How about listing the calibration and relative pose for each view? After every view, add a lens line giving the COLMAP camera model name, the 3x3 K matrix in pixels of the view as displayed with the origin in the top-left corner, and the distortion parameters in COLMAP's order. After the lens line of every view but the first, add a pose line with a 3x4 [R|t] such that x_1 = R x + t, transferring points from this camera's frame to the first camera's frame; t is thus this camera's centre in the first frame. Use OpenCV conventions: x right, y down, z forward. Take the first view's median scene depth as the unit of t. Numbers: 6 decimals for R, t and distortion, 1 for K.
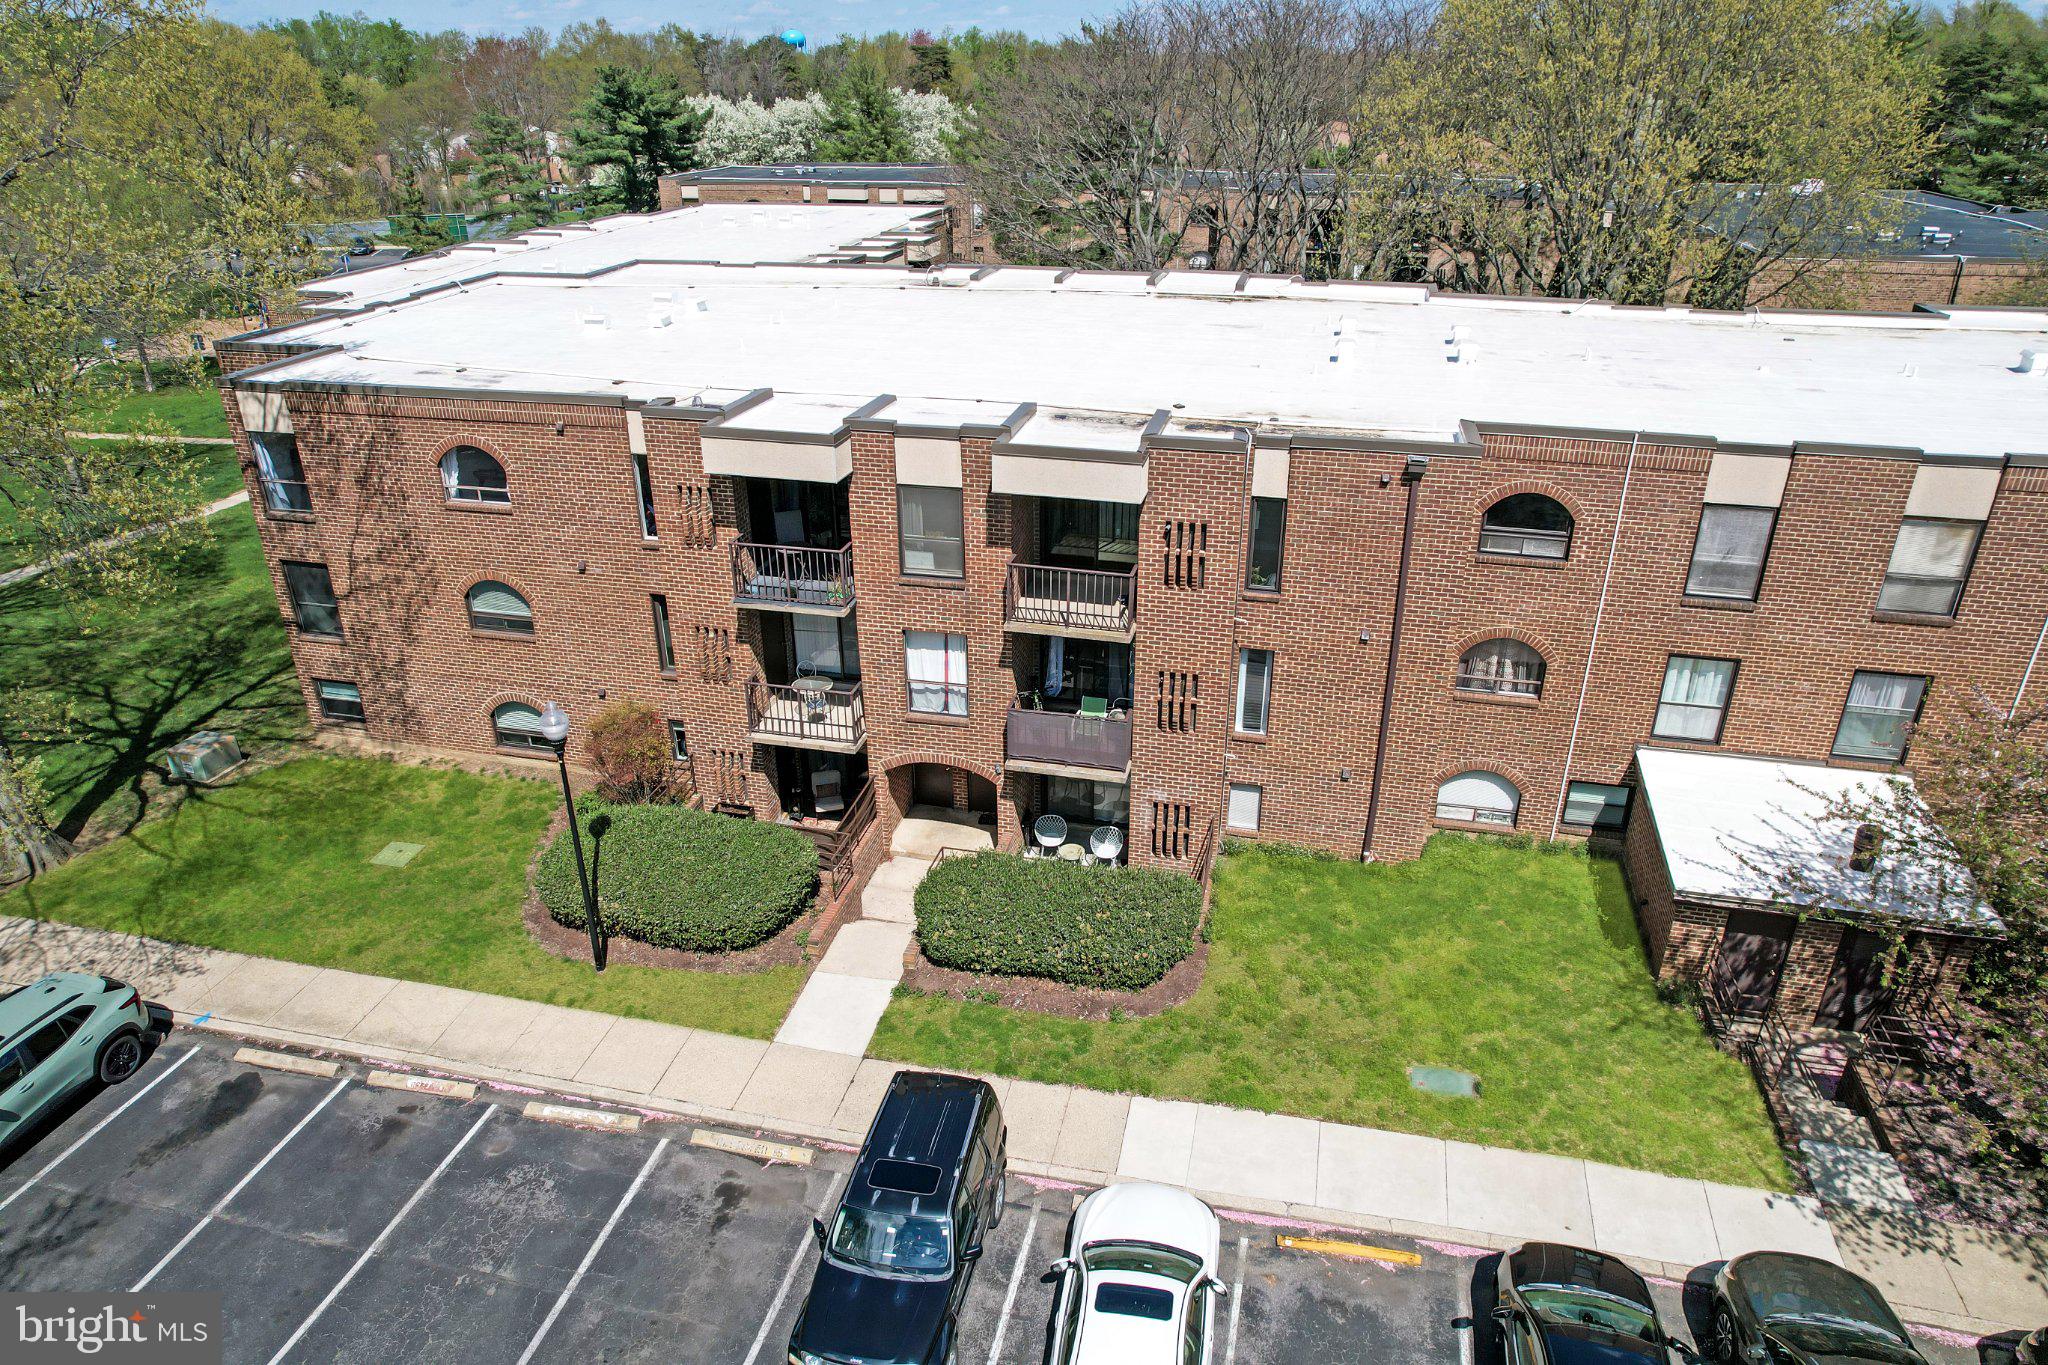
lens RADIAL K [[1308.1, 0, 1024.9], [0, 1308.1, 691.1], [0, 0, 1]] dist [-0.060431, 0.041684]
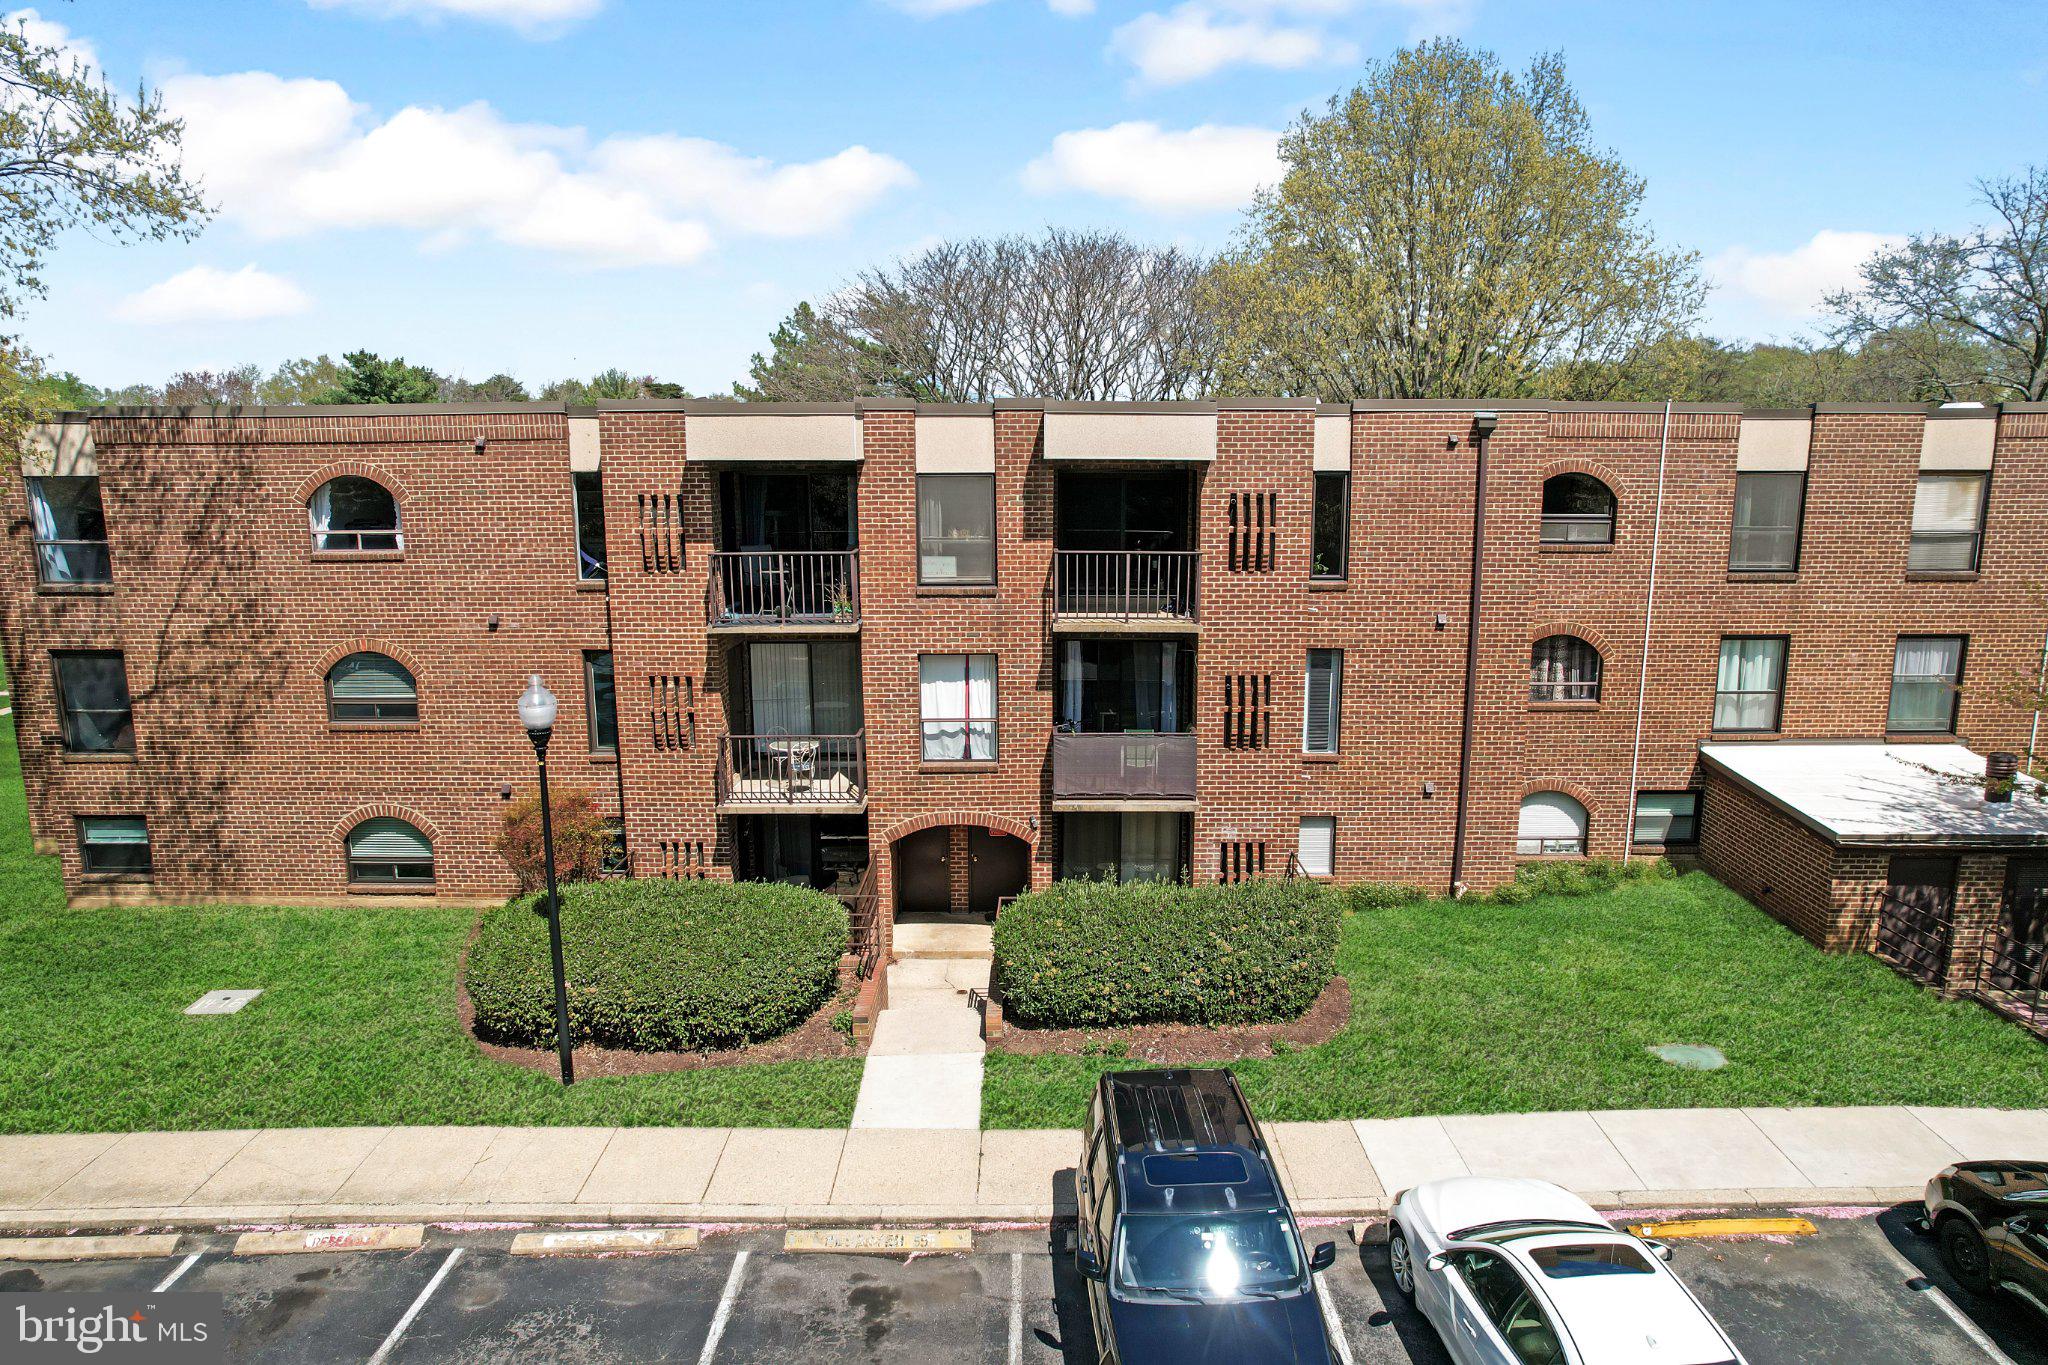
lens RADIAL K [[1308.1, 0, 1042.6], [0, 1308.1, 675.1], [0, 0, 1]] dist [-0.060431, 0.041684]
pose [[0.974666, -0.041065, 0.219864, -0.208789], [0.097341, 0.962906, -0.251667, 0.192464], [-0.201374, 0.266693, 0.942509, 0.201582]]
